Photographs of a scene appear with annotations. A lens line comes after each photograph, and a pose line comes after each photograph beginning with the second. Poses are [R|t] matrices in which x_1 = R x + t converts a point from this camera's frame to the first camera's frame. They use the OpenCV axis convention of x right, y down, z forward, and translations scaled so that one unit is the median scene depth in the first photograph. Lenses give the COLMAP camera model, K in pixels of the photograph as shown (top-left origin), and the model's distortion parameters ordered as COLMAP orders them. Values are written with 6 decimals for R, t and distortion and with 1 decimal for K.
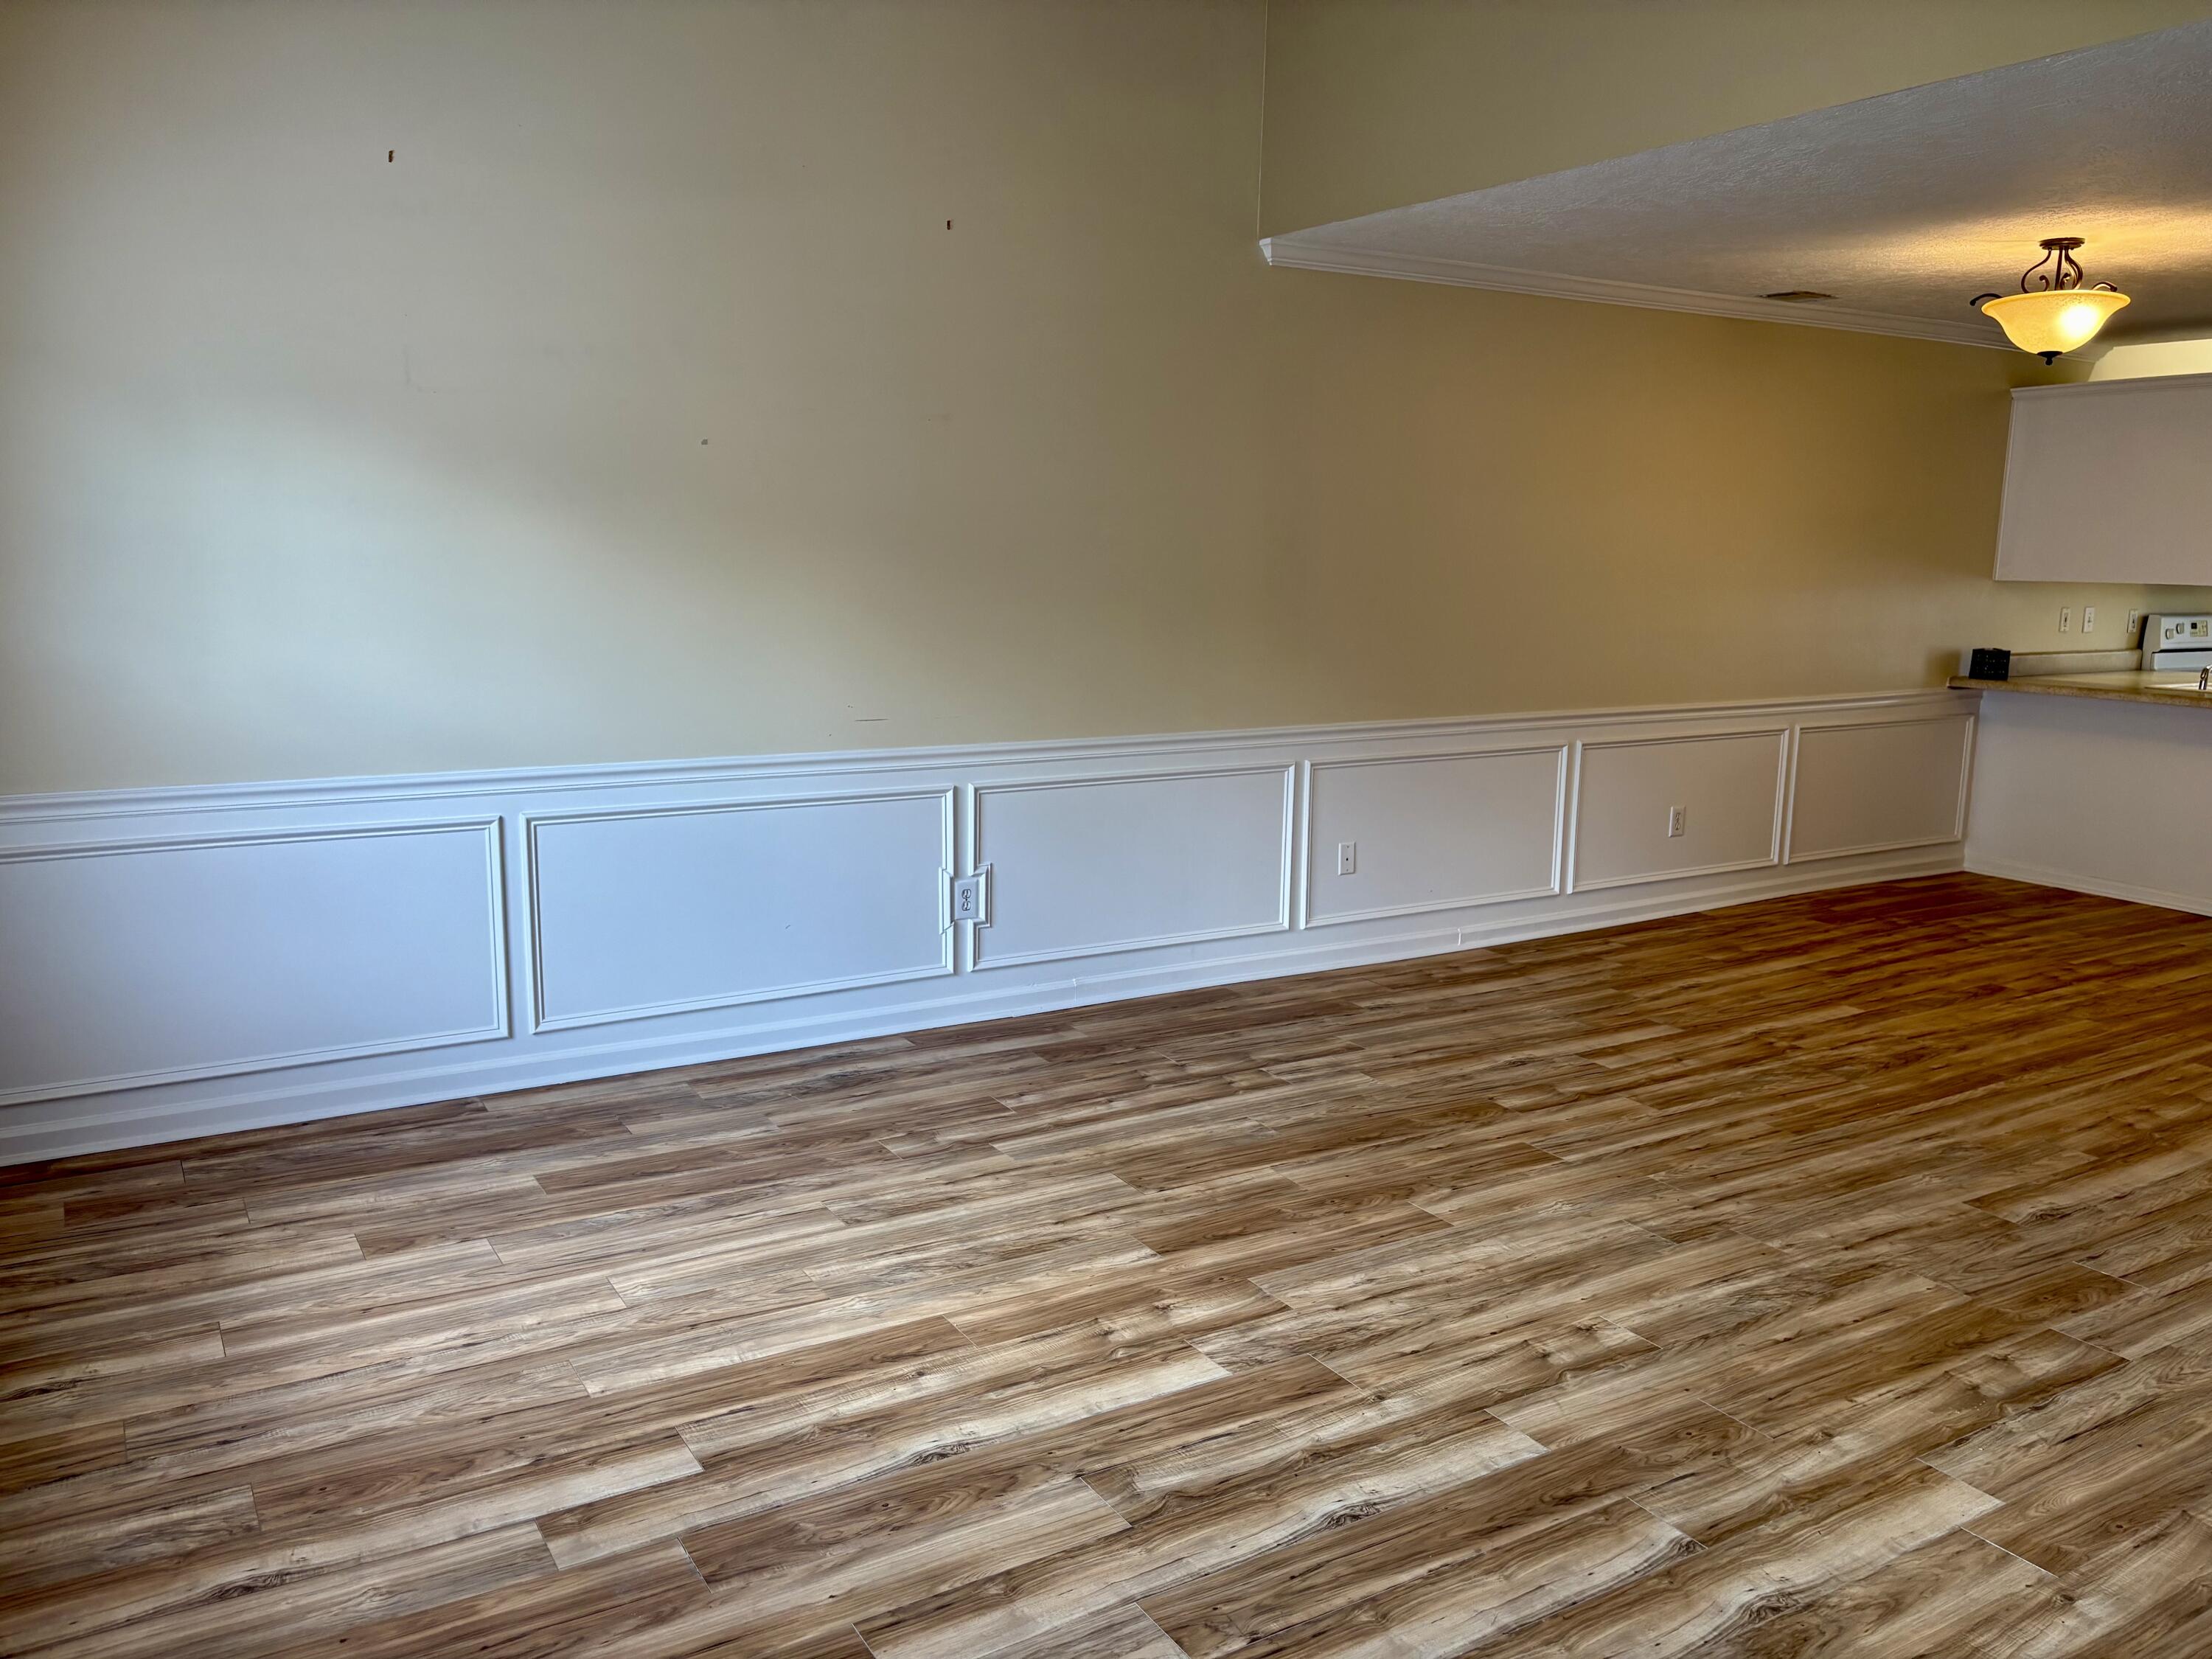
lens RADIAL K [[1673.5, 0, 1106.0], [0, 1673.5, 829.5], [0, 0, 1]] dist [0.061137, -0.059833]
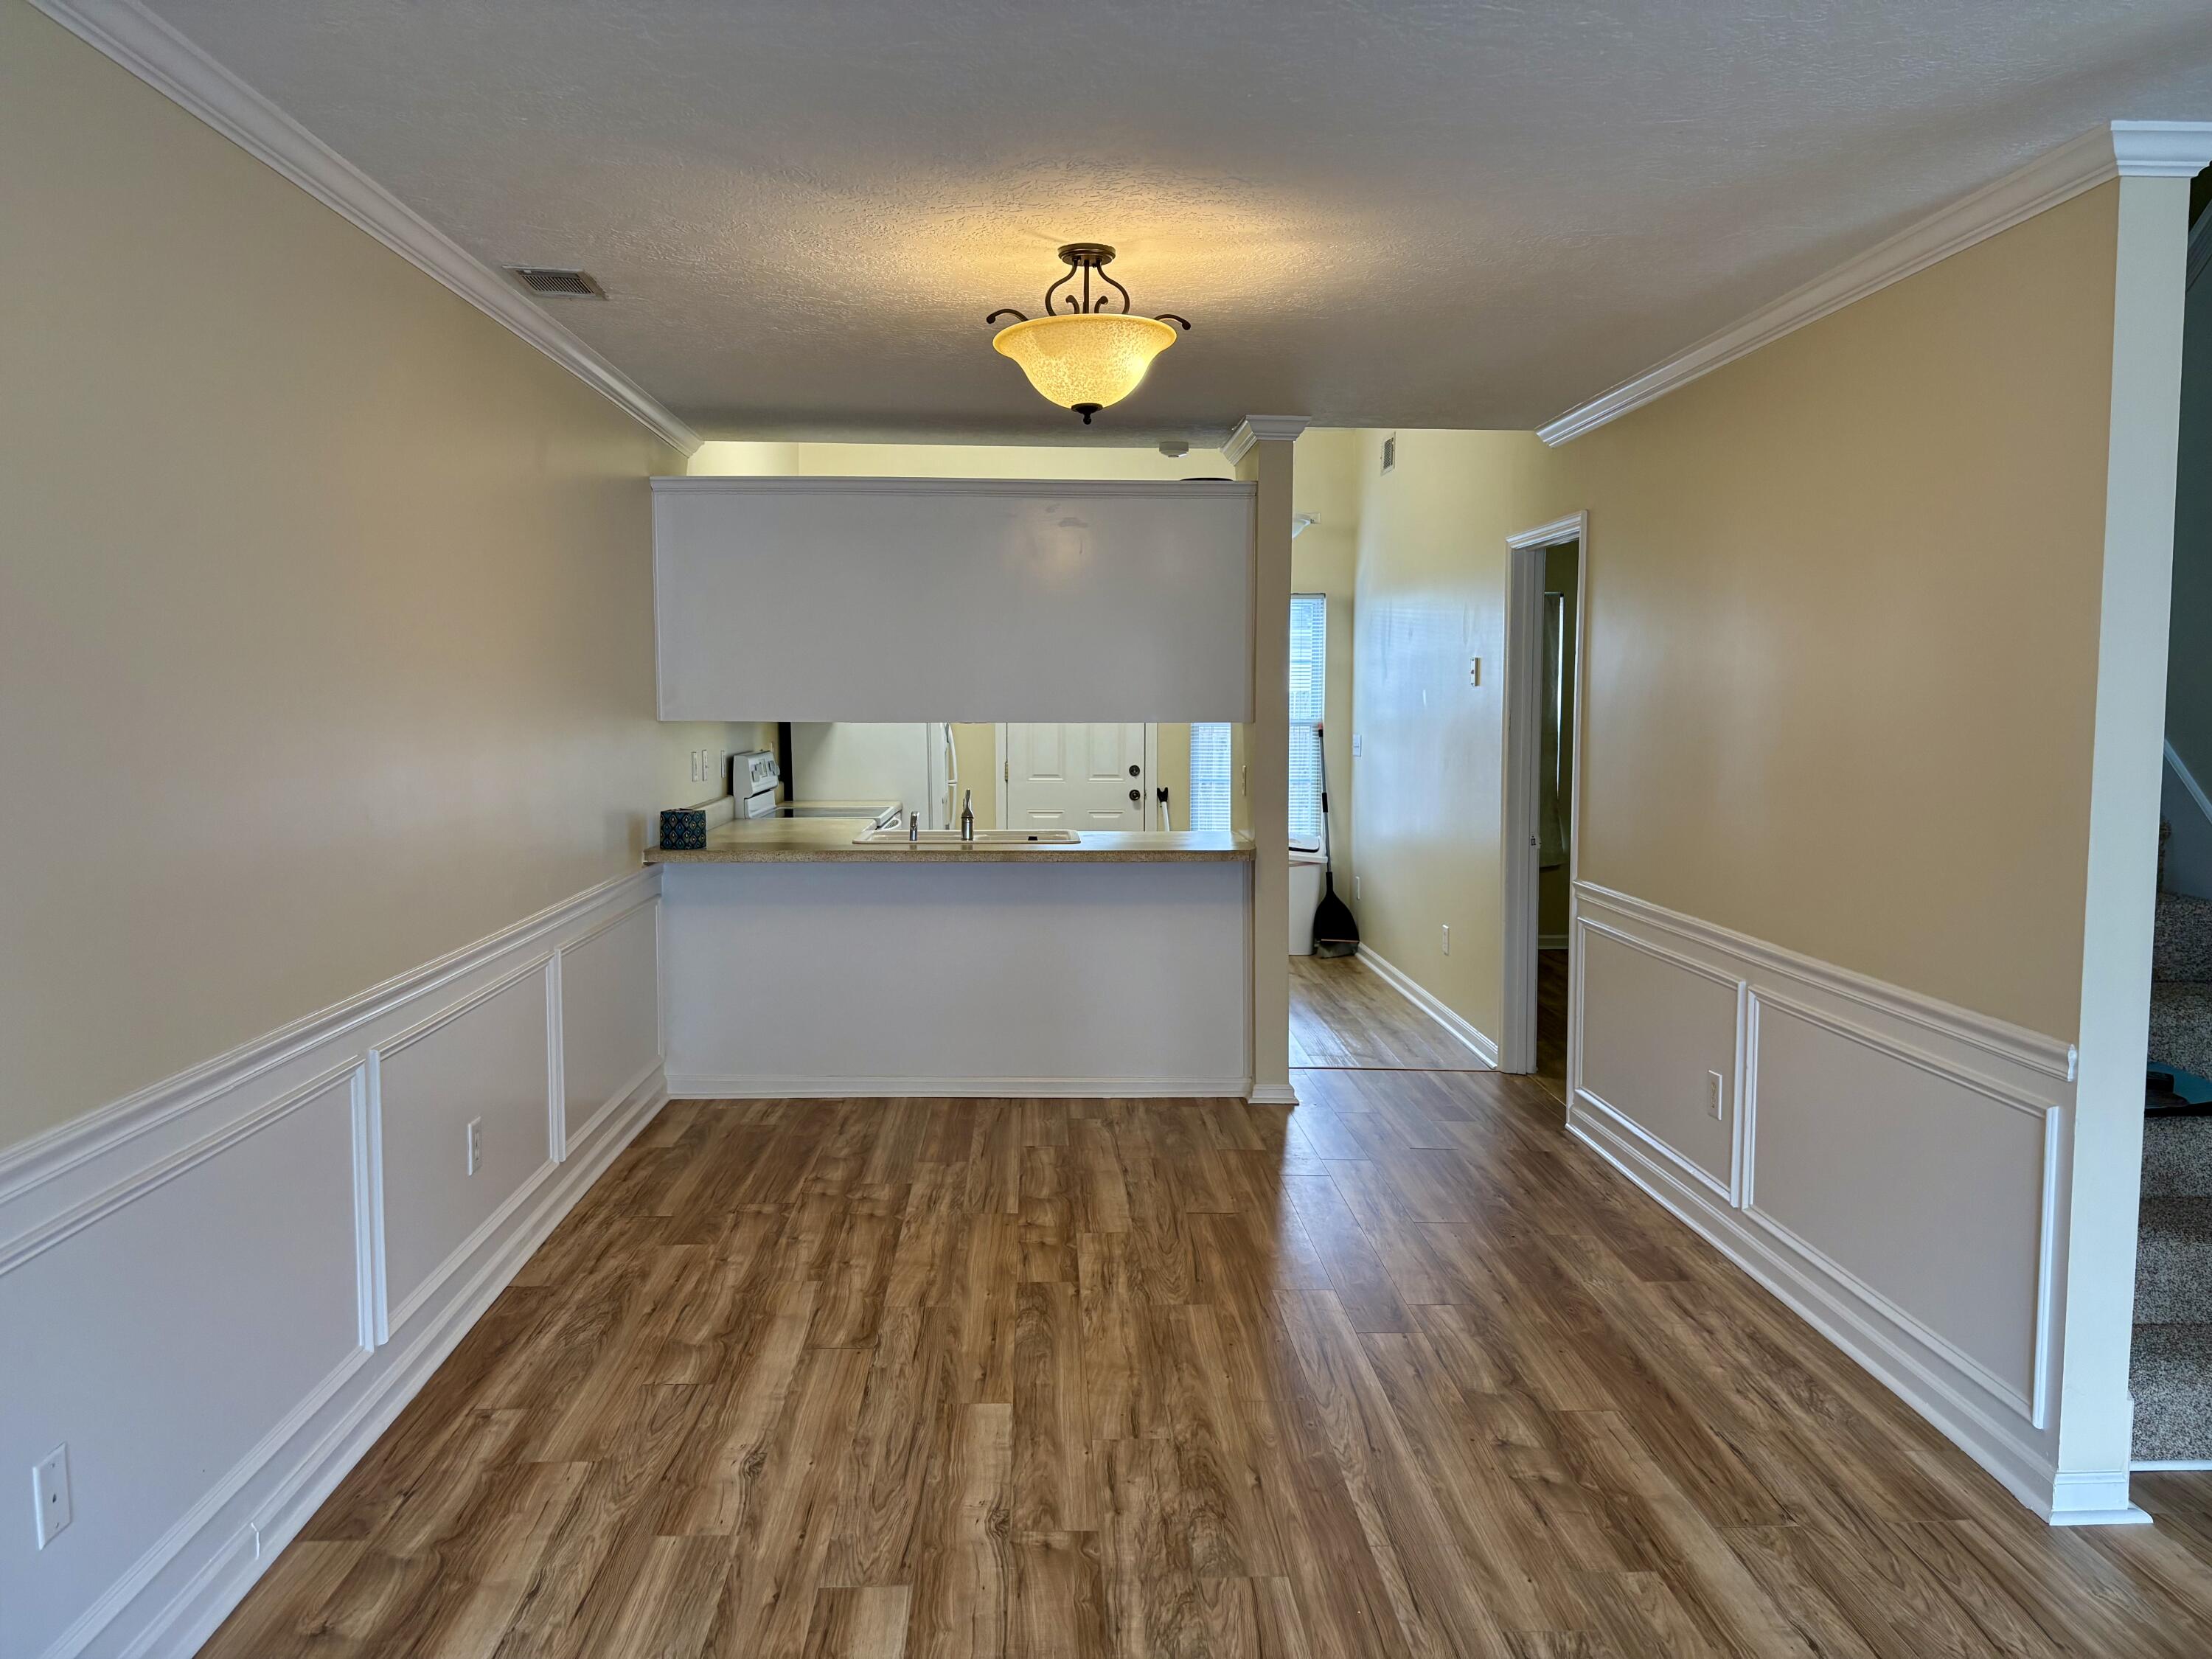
lens RADIAL K [[1673.5, 0, 1106.0], [0, 1673.5, 829.5], [0, 0, 1]] dist [0.061137, -0.059833]
pose [[0.486503, -0.083429, 0.869687, -0.066580], [0.149174, 0.988745, 0.011402, -0.112138], [-0.860850, 0.124188, 0.493473, 0.664589]]
